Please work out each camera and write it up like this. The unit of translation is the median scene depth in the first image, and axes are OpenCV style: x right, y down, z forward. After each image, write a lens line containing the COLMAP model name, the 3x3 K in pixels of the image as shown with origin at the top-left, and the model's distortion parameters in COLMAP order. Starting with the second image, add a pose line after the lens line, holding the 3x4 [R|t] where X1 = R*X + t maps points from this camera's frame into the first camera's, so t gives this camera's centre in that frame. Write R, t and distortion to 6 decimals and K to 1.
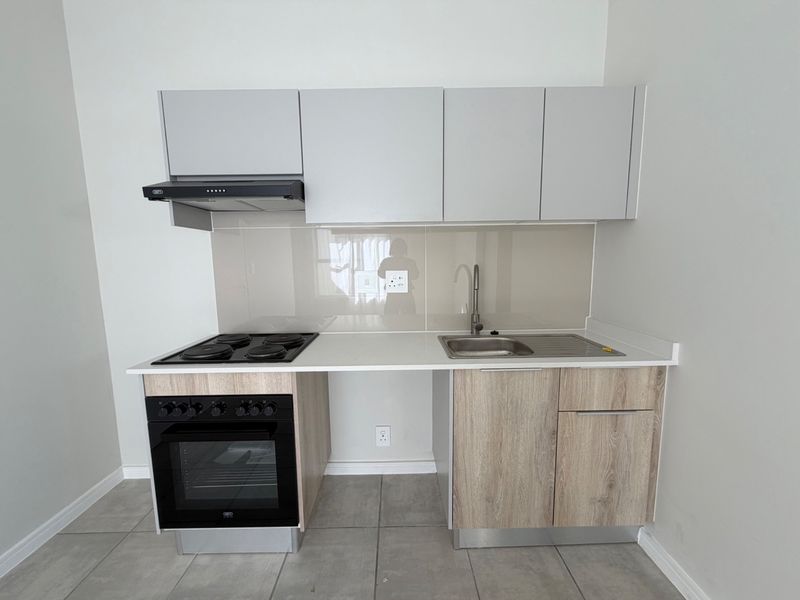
lens RADIAL K [[319.1, 0, 397.0], [0, 319.1, 299.7], [0, 0, 1]] dist [0.000582, 0.000074]
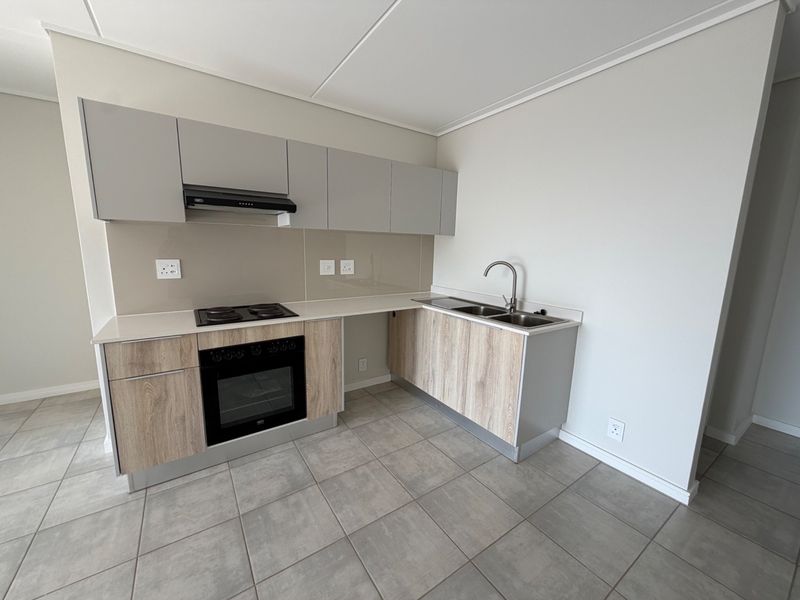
lens RADIAL K [[319.1, 0, 397.0], [0, 319.1, 299.7], [0, 0, 1]] dist [0.000582, 0.000074]
pose [[0.831701, -0.067265, 0.551135, -0.778604], [0.040933, 0.997361, 0.059956, 0.035388], [-0.553713, -0.027306, 0.832260, -0.586265]]
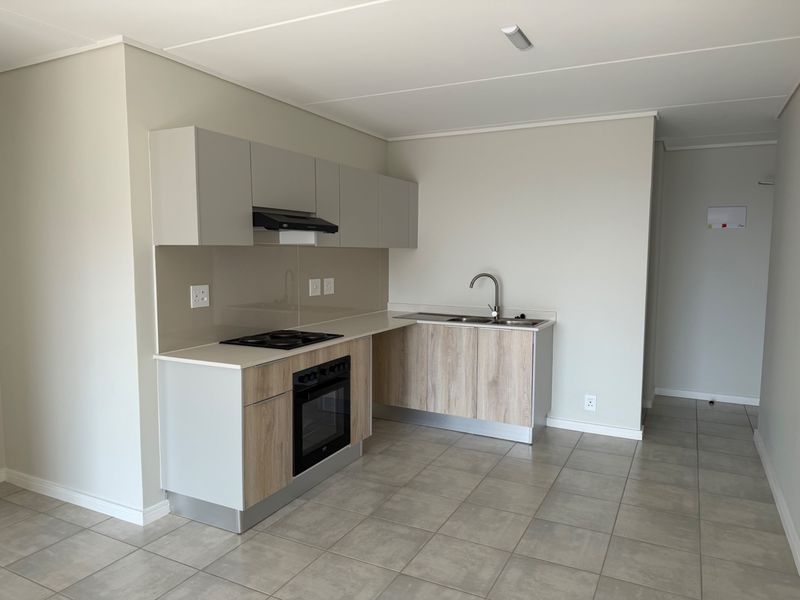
lens RADIAL K [[560.1, 0, 397.9], [0, 560.1, 302.9], [0, 0, 1]] dist [0.129497, -0.213513]
pose [[0.460346, -0.074541, 0.884604, -2.574052], [0.100853, 0.994409, 0.031310, -0.028063], [-0.881992, 0.074801, 0.465290, -0.528316]]
